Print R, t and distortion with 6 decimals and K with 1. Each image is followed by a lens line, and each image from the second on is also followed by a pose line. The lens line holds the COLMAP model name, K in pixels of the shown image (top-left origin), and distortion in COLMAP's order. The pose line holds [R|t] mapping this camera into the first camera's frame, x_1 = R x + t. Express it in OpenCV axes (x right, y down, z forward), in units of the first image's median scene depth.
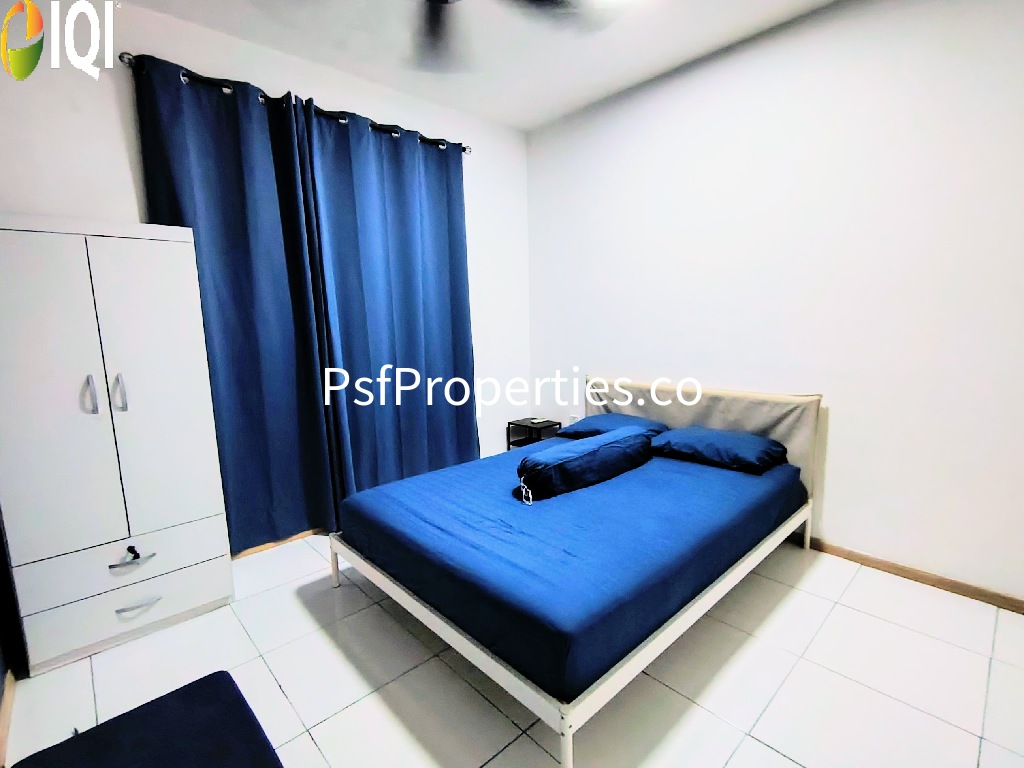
lens RADIAL K [[484.7, 0, 515.1], [0, 484.7, 386.8], [0, 0, 1]] dist [-0.000125, 0.000060]
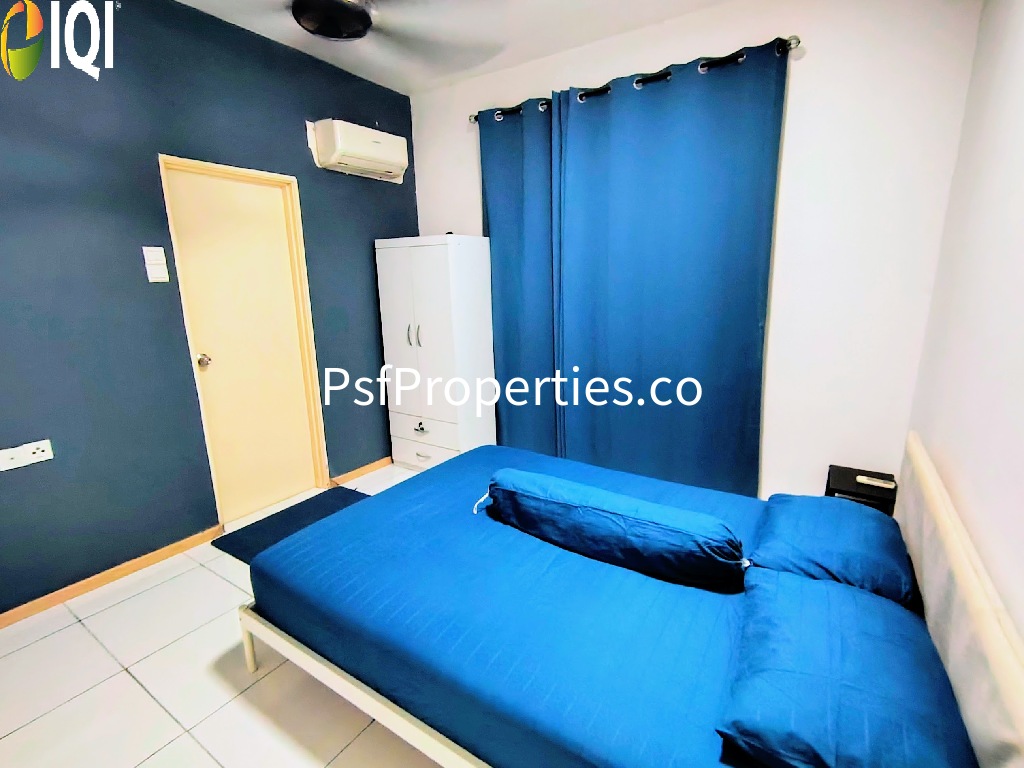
lens RADIAL K [[484.7, 0, 514.0], [0, 484.7, 382.2], [0, 0, 1]] dist [-0.000125, 0.000060]
pose [[0.233586, 0.225154, -0.945909, 0.793381], [-0.128266, 0.971454, 0.199561, -0.180021], [0.963839, 0.074713, 0.255798, 0.734178]]
